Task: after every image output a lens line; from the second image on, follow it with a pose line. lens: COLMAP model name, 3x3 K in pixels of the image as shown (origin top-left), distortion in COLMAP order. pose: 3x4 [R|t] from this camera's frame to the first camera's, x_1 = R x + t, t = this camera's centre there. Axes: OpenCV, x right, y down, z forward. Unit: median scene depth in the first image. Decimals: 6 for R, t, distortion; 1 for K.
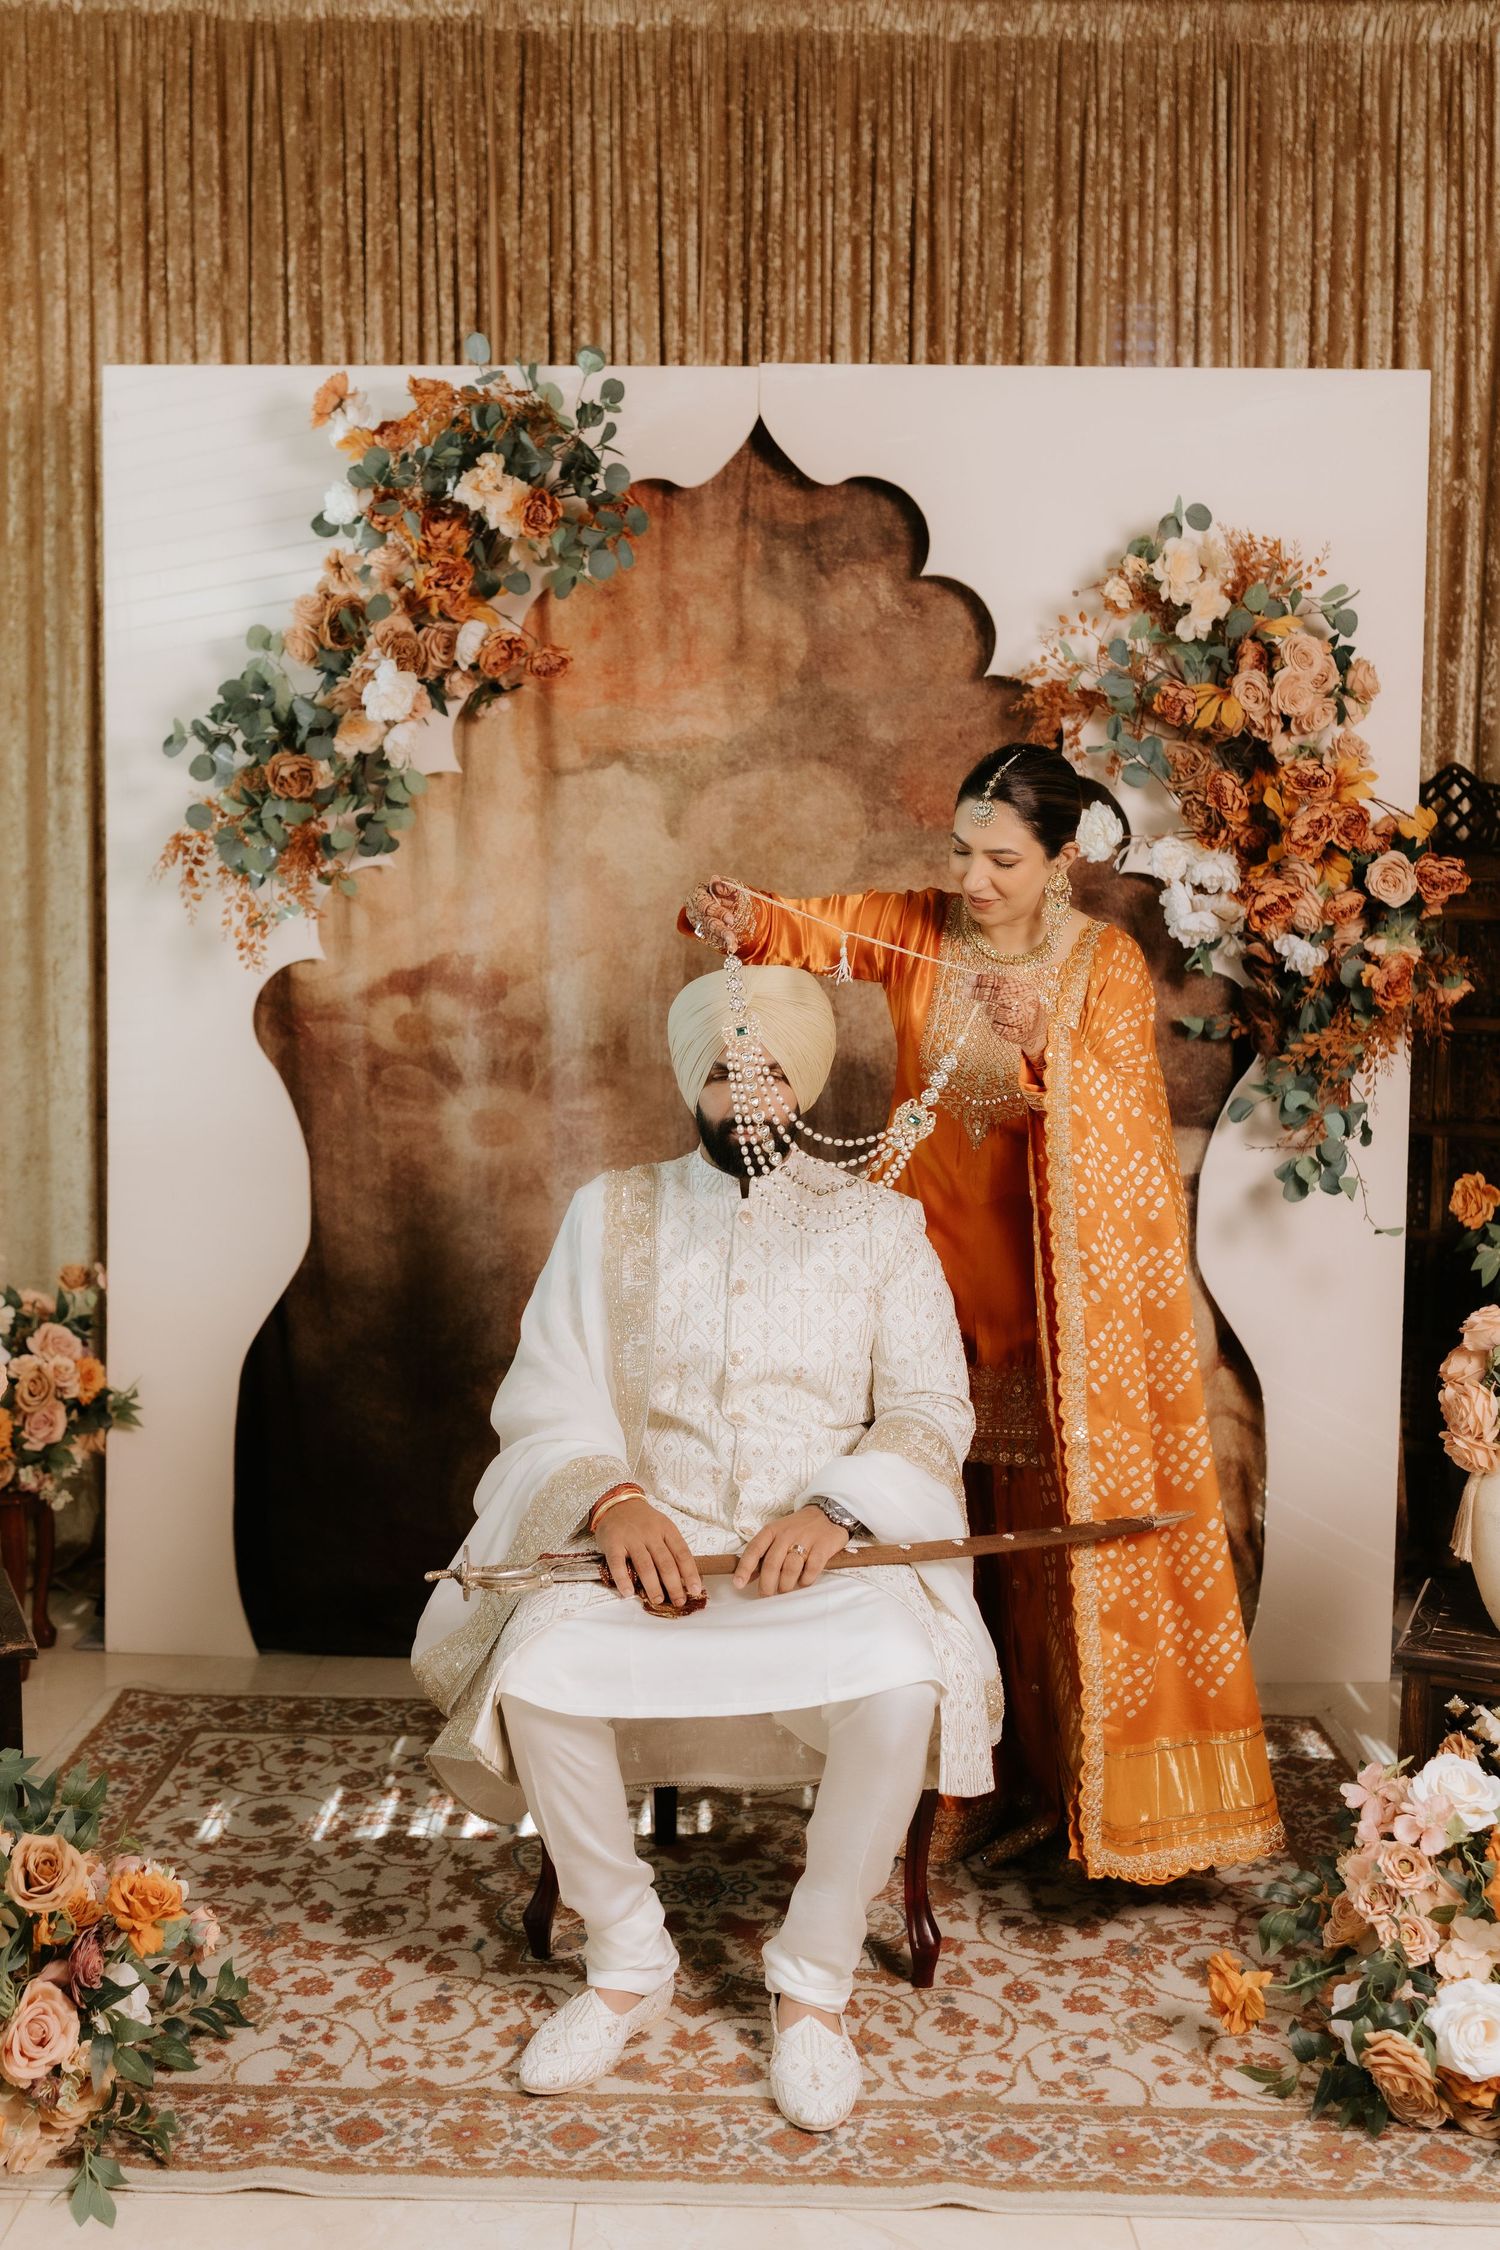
lens RADIAL K [[2161.7, 0, 745.4], [0, 2161.7, 1129.6], [0, 0, 1]] dist [0.008787, -0.014339]
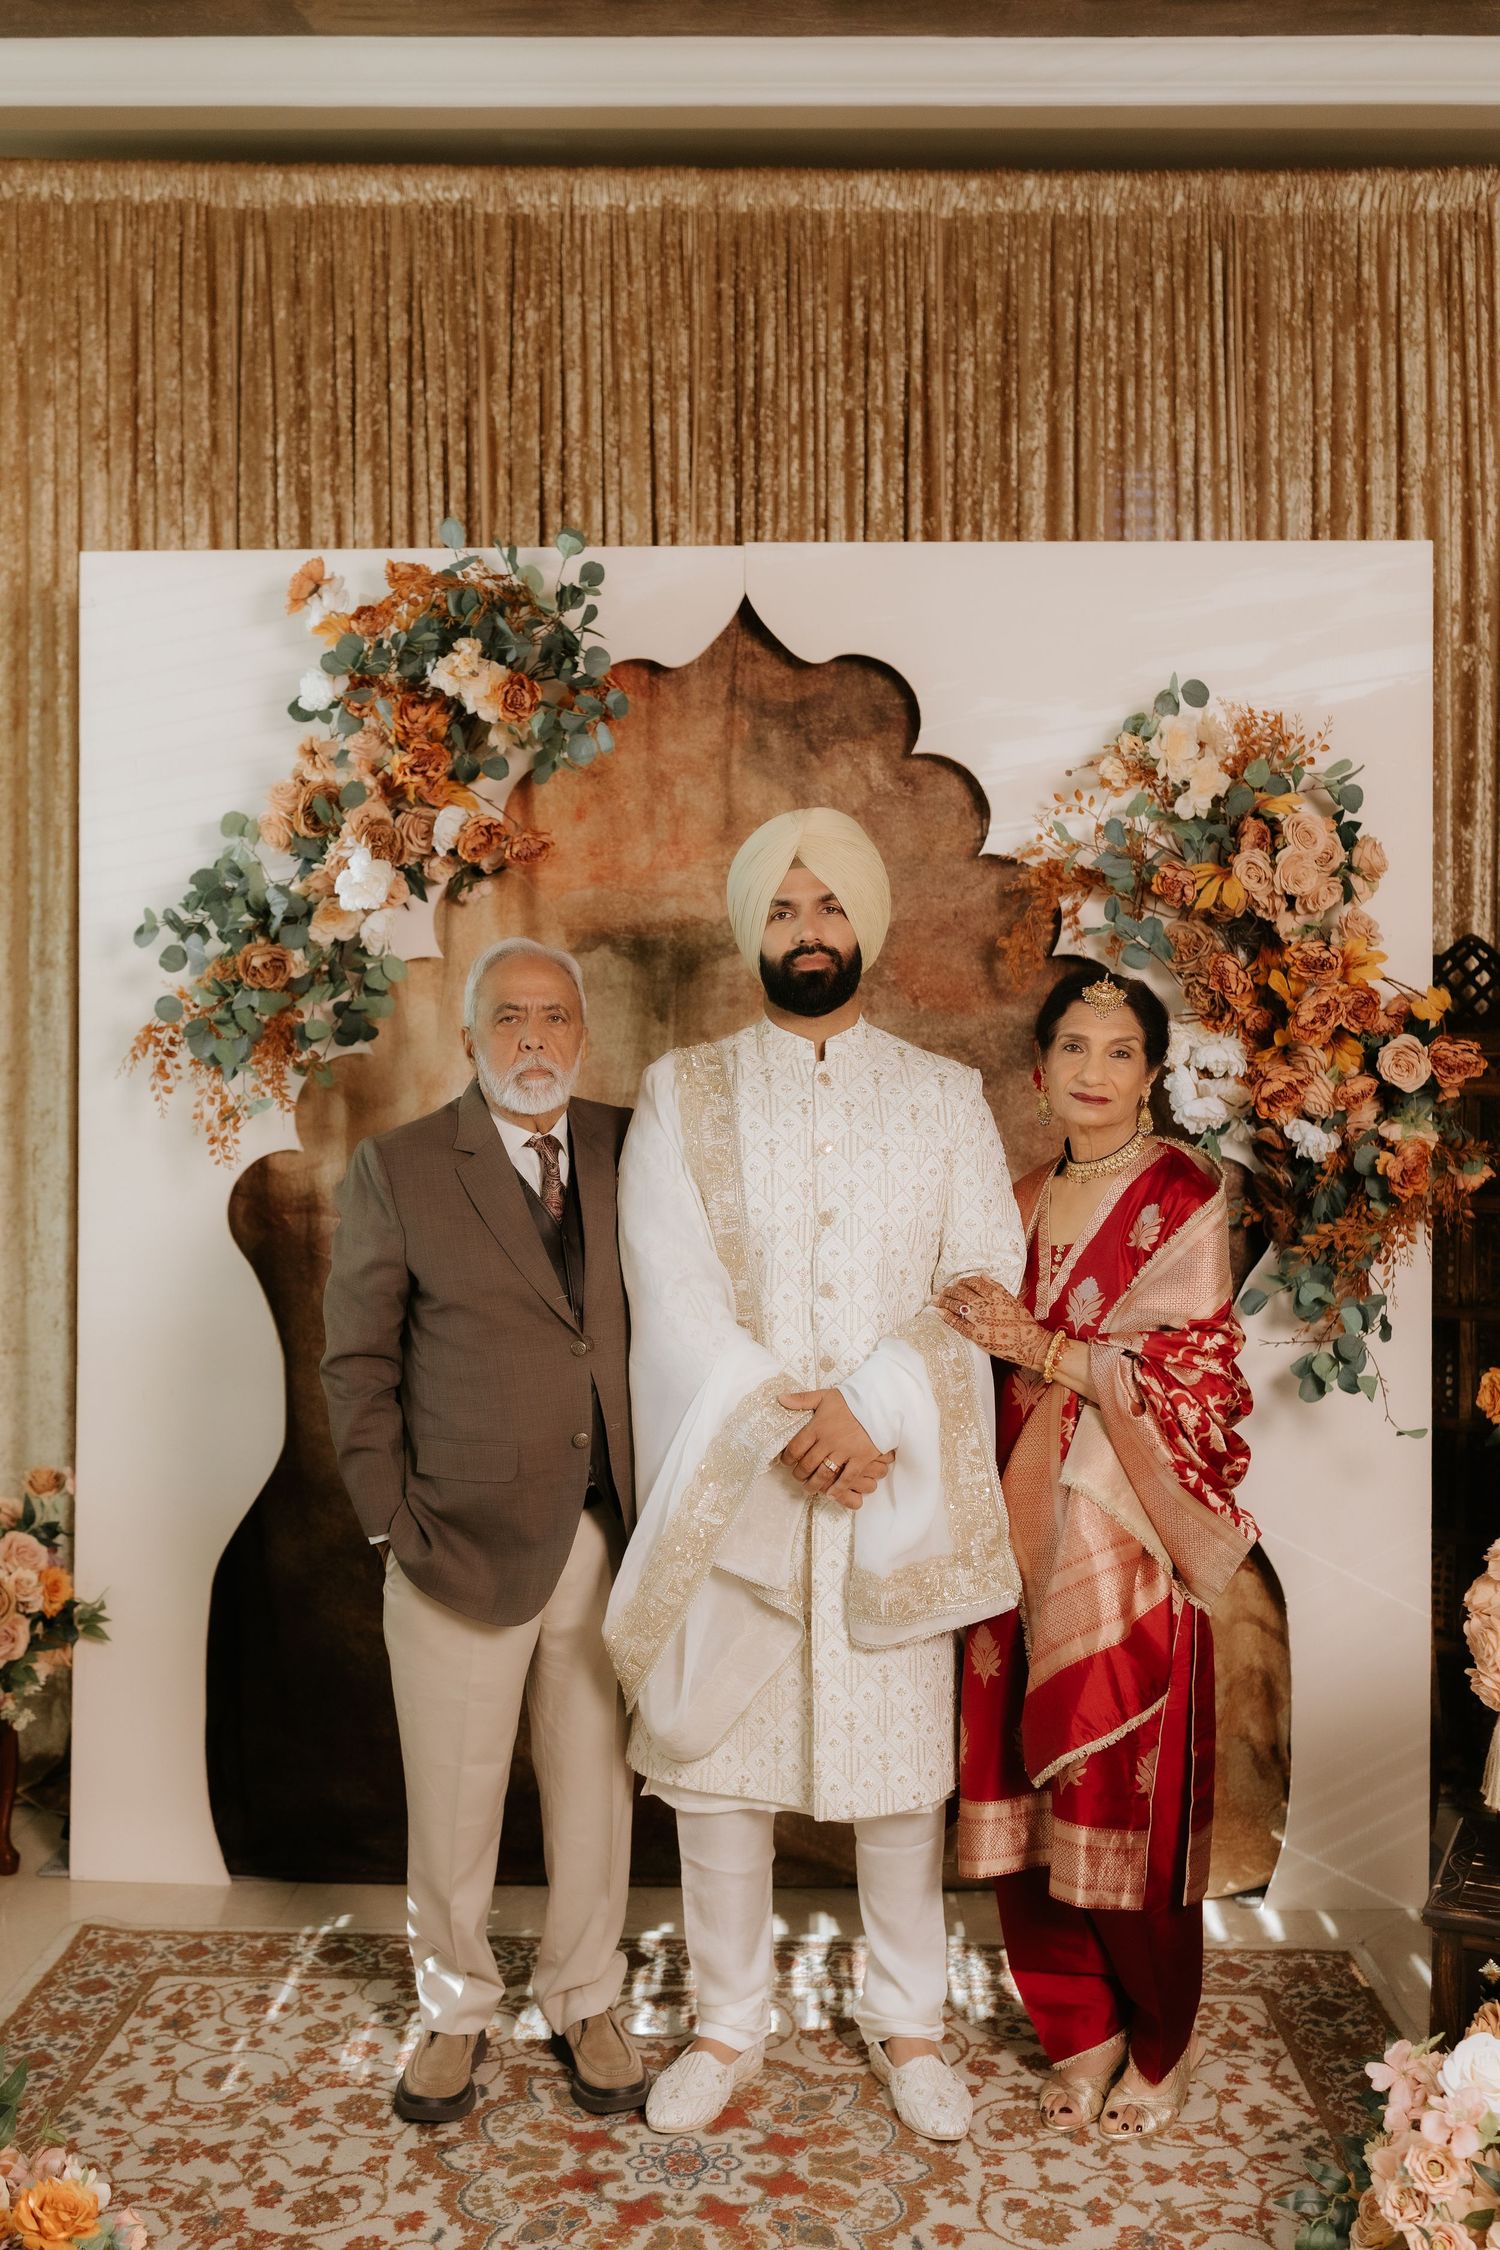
lens RADIAL K [[2165.6, 0, 756.2], [0, 2165.6, 1127.0], [0, 0, 1]] dist [0.009257, -0.009019]
pose [[0.999863, -0.008689, -0.014060, 0.023089], [0.007775, 0.997931, -0.063818, -0.026864], [0.014585, 0.063700, 0.997862, 0.036422]]
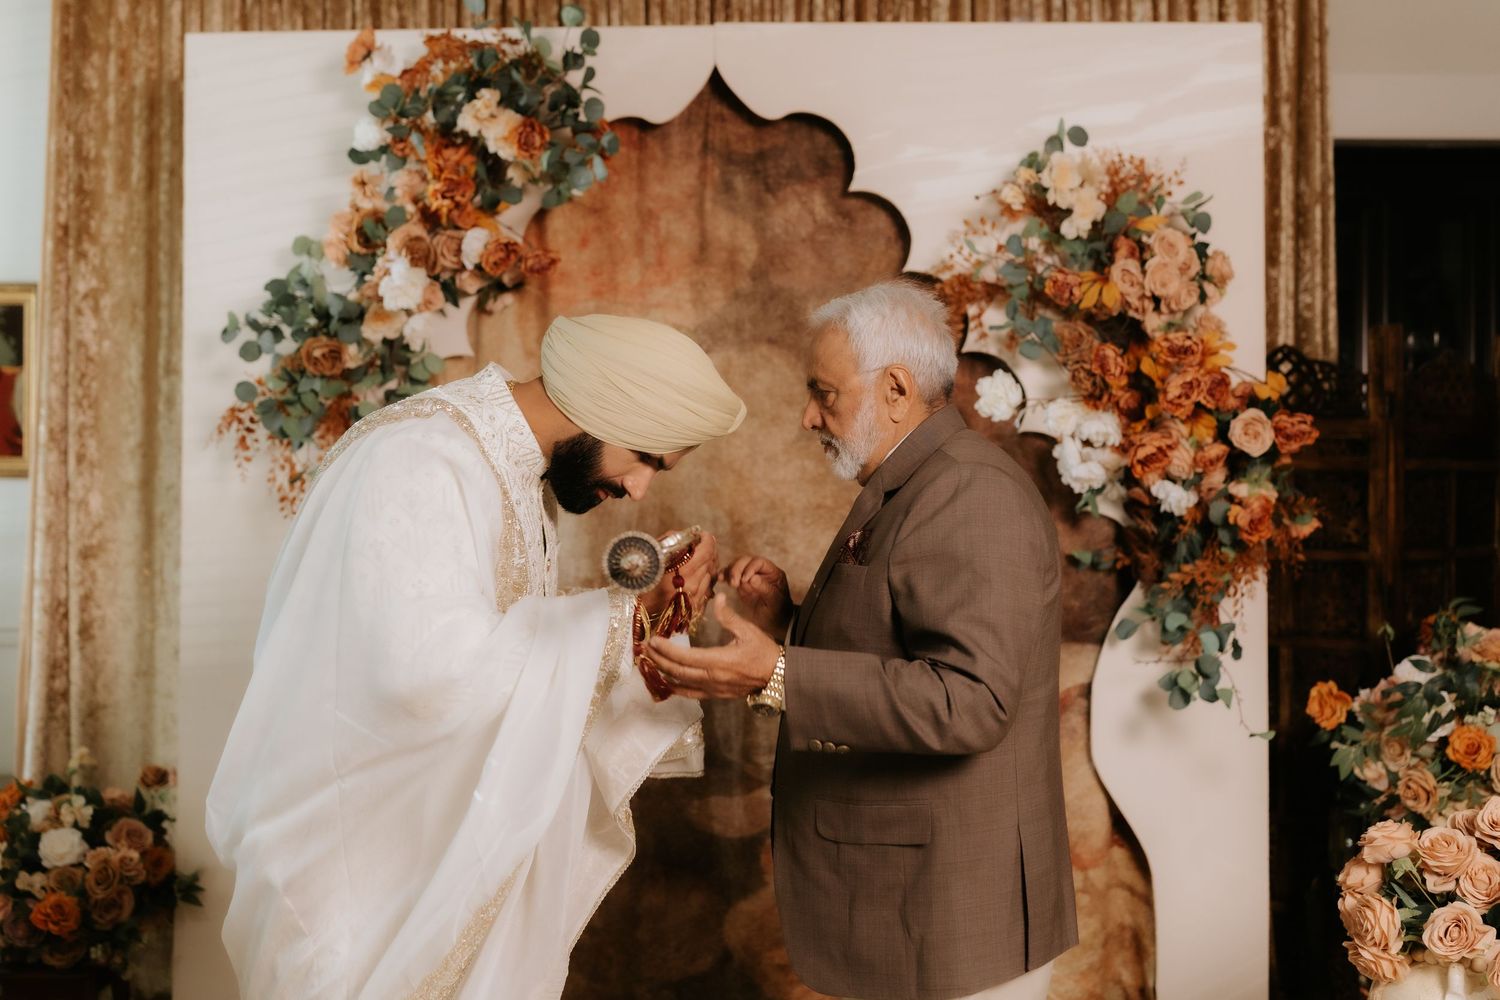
lens RADIAL K [[1437.1, 0, 750.0], [0, 1437.1, 500.0], [0, 0, 1]] dist [0.007224, -0.009782]
pose [[0.999946, -0.009811, -0.003507, 0.026642], [0.009460, 0.995992, -0.088942, -0.011560], [0.004365, 0.088904, 0.996031, 0.210329]]
